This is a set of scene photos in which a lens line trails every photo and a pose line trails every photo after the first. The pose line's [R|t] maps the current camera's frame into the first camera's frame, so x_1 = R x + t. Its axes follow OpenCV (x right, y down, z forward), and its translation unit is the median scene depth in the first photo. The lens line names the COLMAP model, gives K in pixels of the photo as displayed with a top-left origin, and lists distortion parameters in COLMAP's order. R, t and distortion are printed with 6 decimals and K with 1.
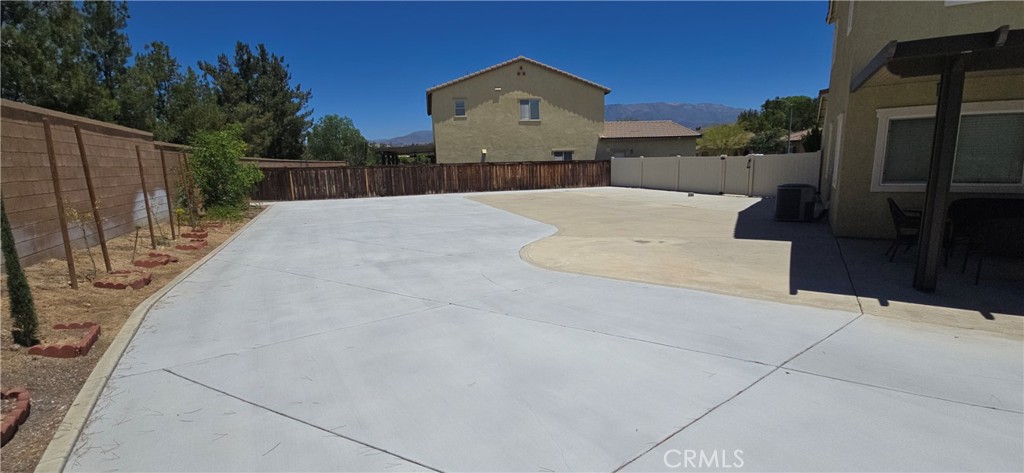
lens RADIAL K [[412.2, 0, 508.8], [0, 412.2, 230.8], [0, 0, 1]] dist [-0.007682, -0.000354]
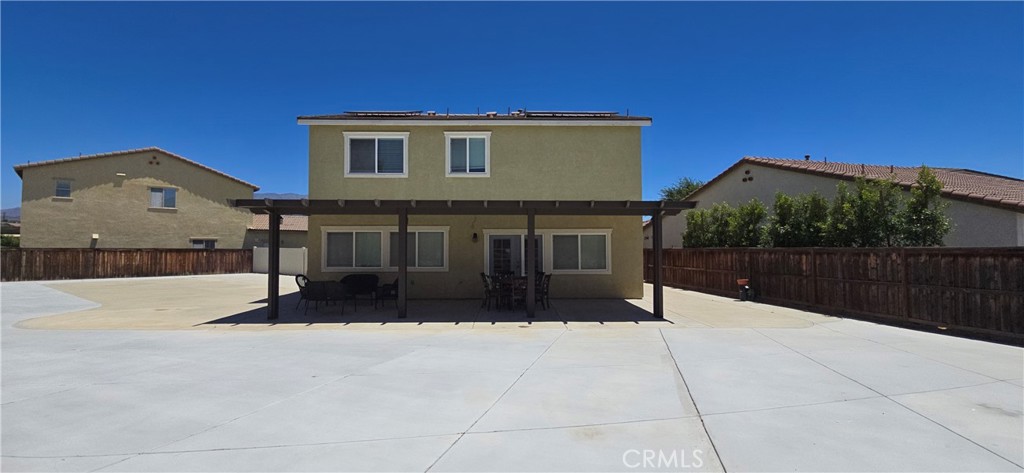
lens RADIAL K [[412.2, 0, 508.8], [0, 412.2, 230.8], [0, 0, 1]] dist [-0.007682, -0.000354]
pose [[0.774784, 0.057804, 0.629578, 0.085866], [0.077752, 0.979541, -0.185620, 0.040980], [-0.627427, 0.192766, 0.754438, -0.296575]]
